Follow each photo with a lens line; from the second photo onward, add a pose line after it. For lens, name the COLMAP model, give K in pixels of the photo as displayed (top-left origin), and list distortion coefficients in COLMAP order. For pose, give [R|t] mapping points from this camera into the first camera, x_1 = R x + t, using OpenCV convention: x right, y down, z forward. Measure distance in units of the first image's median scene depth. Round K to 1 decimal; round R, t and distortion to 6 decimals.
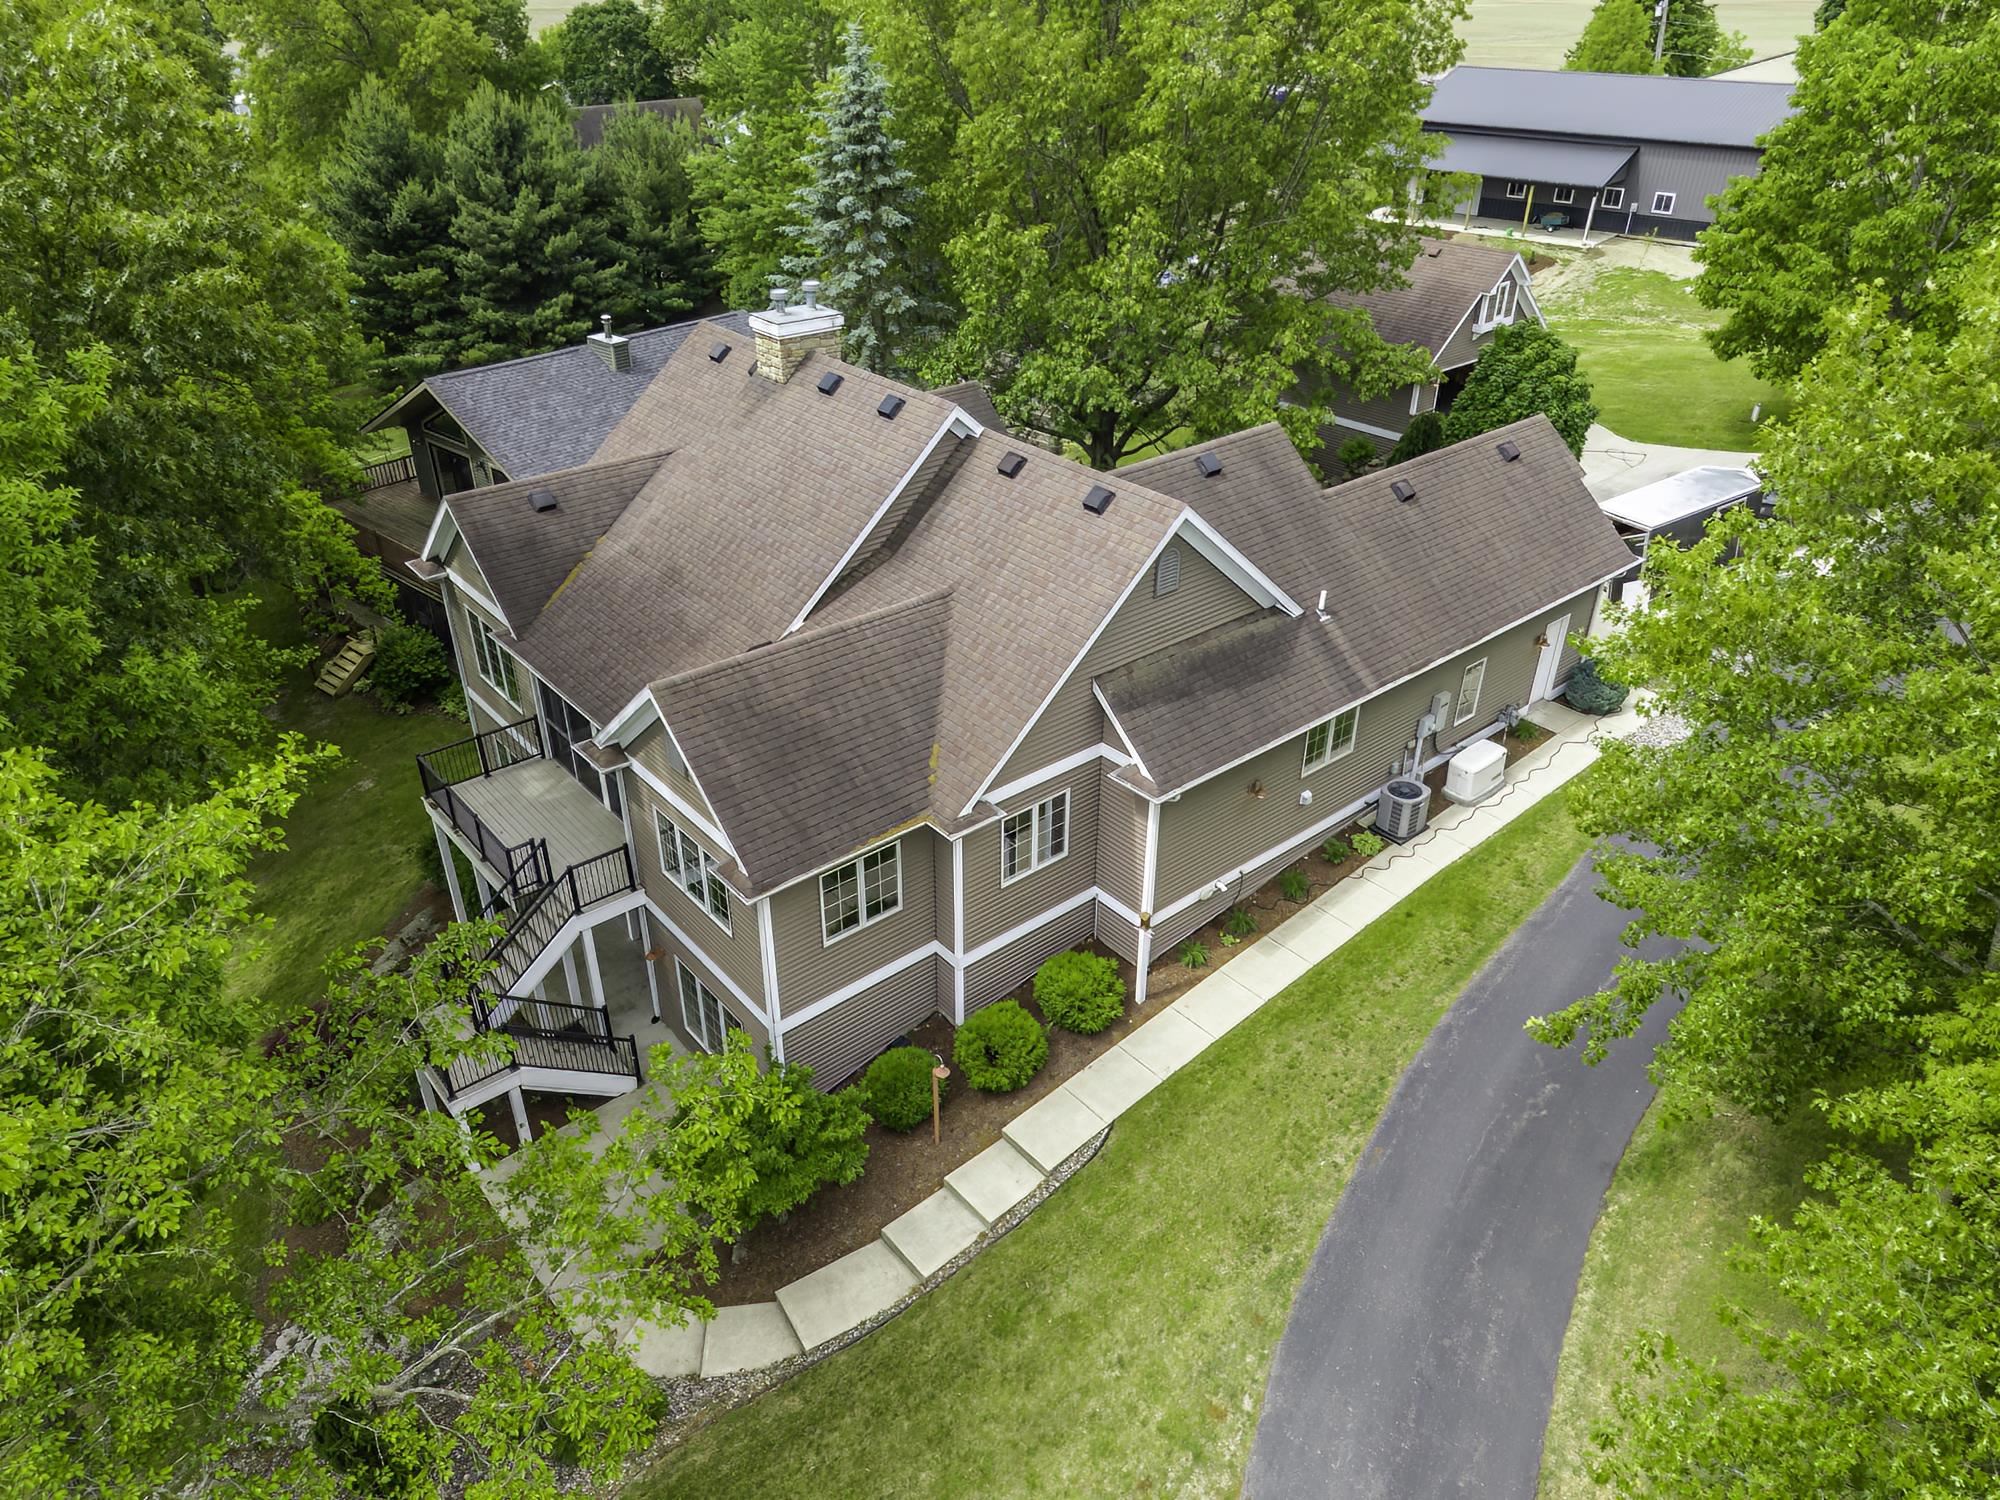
lens RADIAL K [[1349.7, 0, 1000.0], [0, 1349.7, 750.0], [0, 0, 1]] dist [0.079535, -0.073779]
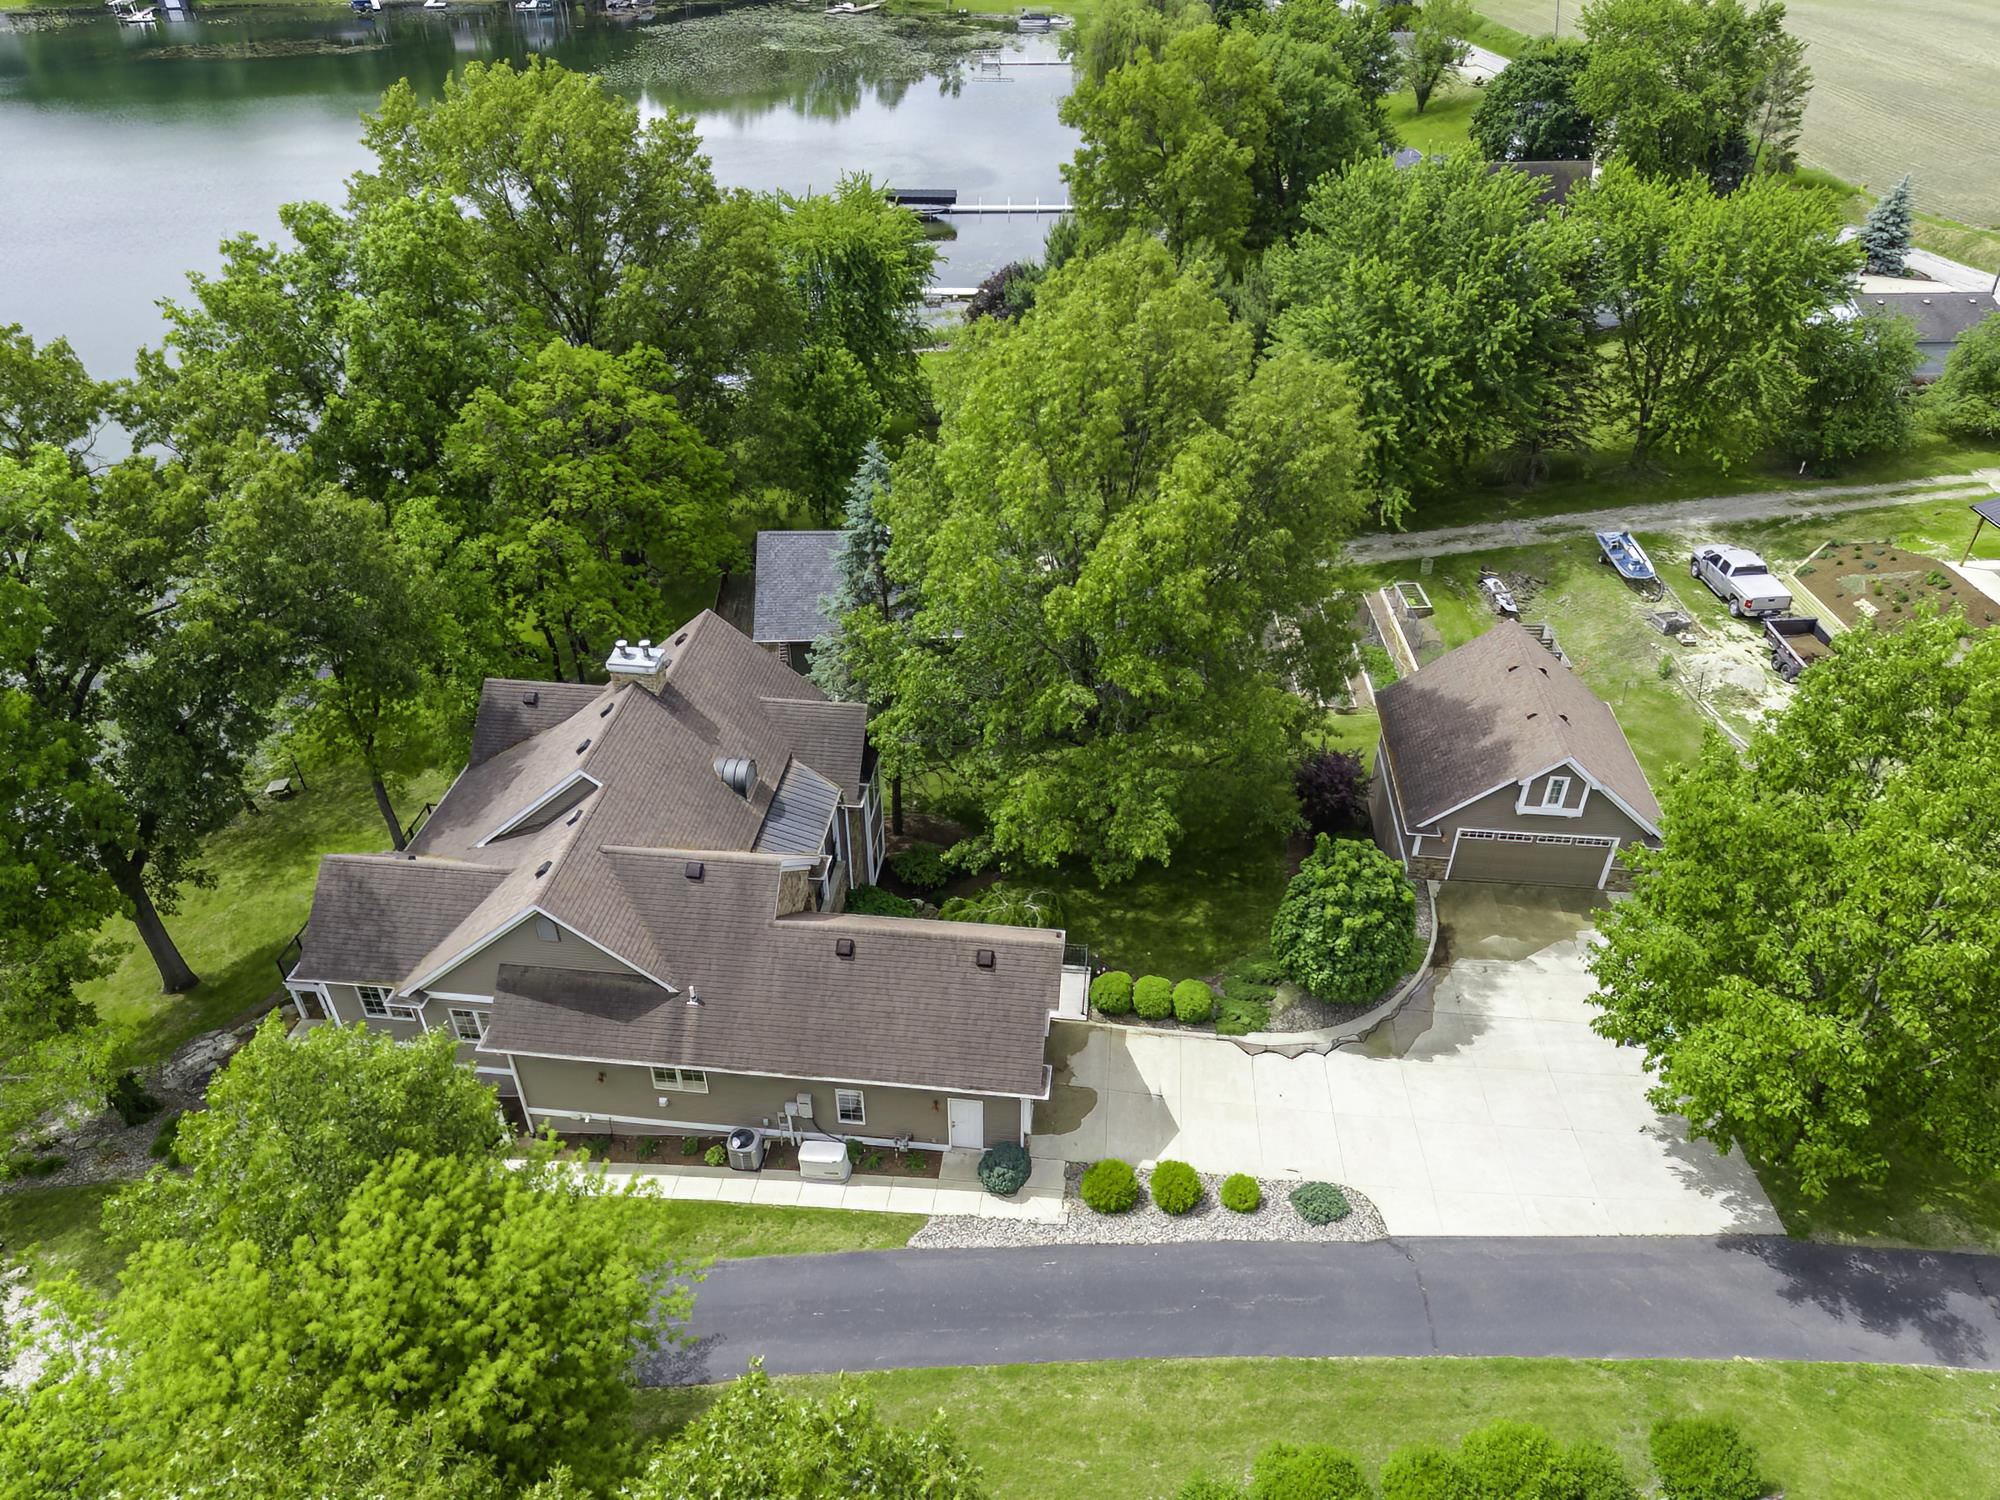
lens RADIAL K [[1349.7, 0, 1000.0], [0, 1349.7, 750.0], [0, 0, 1]] dist [0.079535, -0.073779]
pose [[0.678241, 0.424396, -0.599898, 1.226103], [-0.366015, 0.902997, 0.225009, -0.793772], [0.637199, 0.066961, 0.767785, 0.072916]]
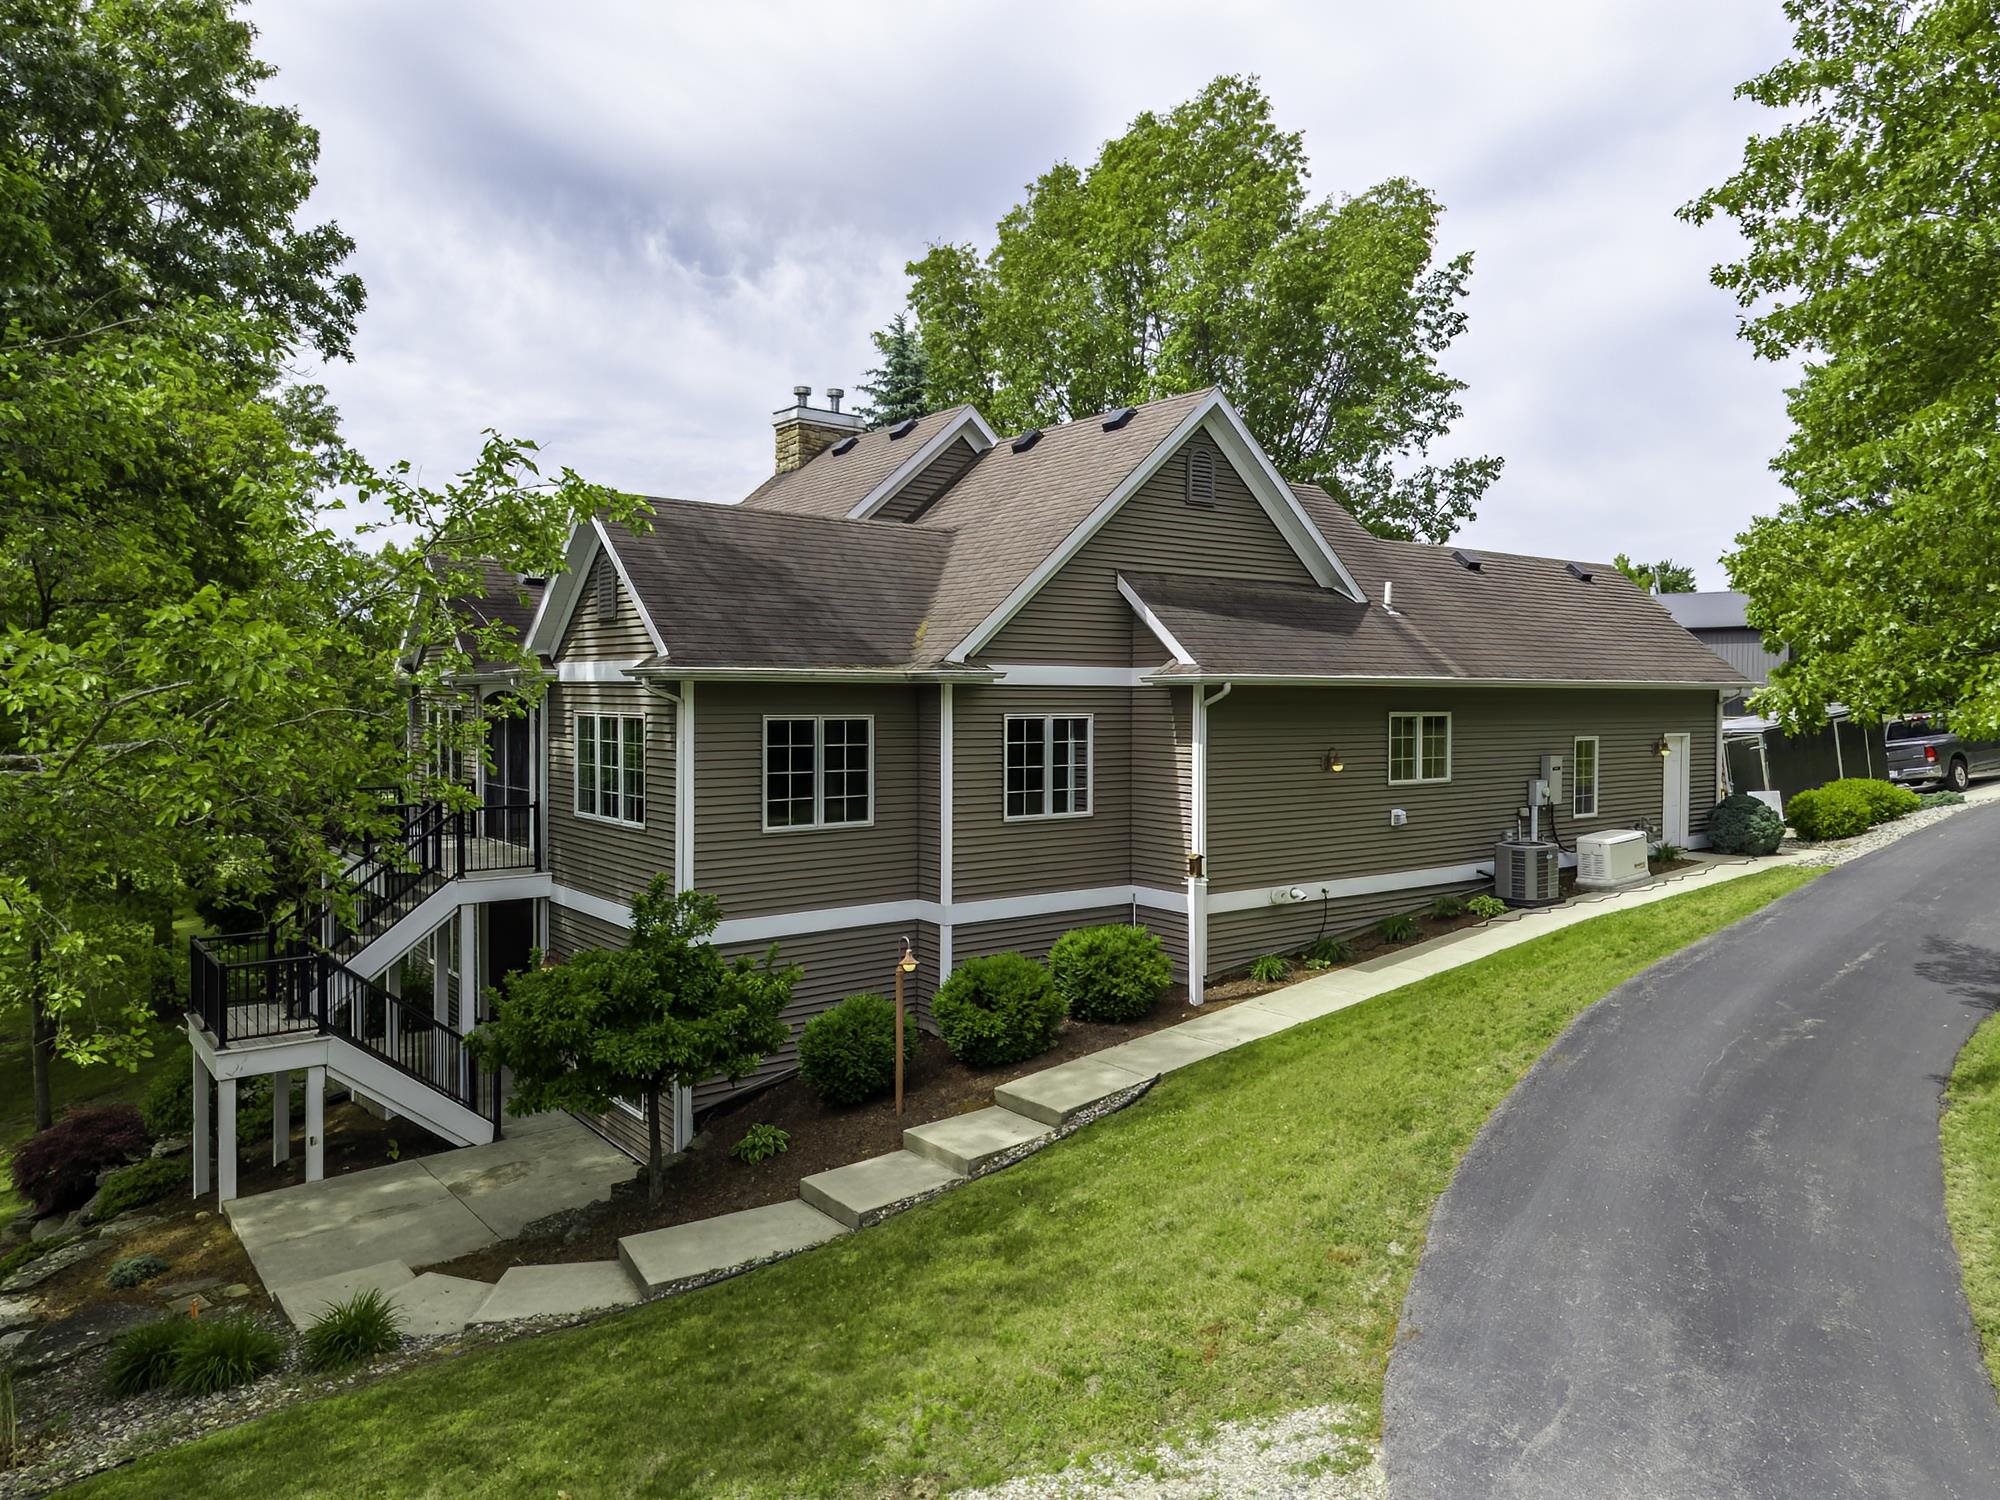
lens RADIAL K [[1349.7, 0, 1000.0], [0, 1349.7, 750.0], [0, 0, 1]] dist [0.079535, -0.073779]
pose [[0.998814, -0.004359, -0.048492, 0.032525], [-0.019876, 0.872705, -0.487843, 0.401238], [0.044446, 0.488228, 0.871583, 0.281922]]
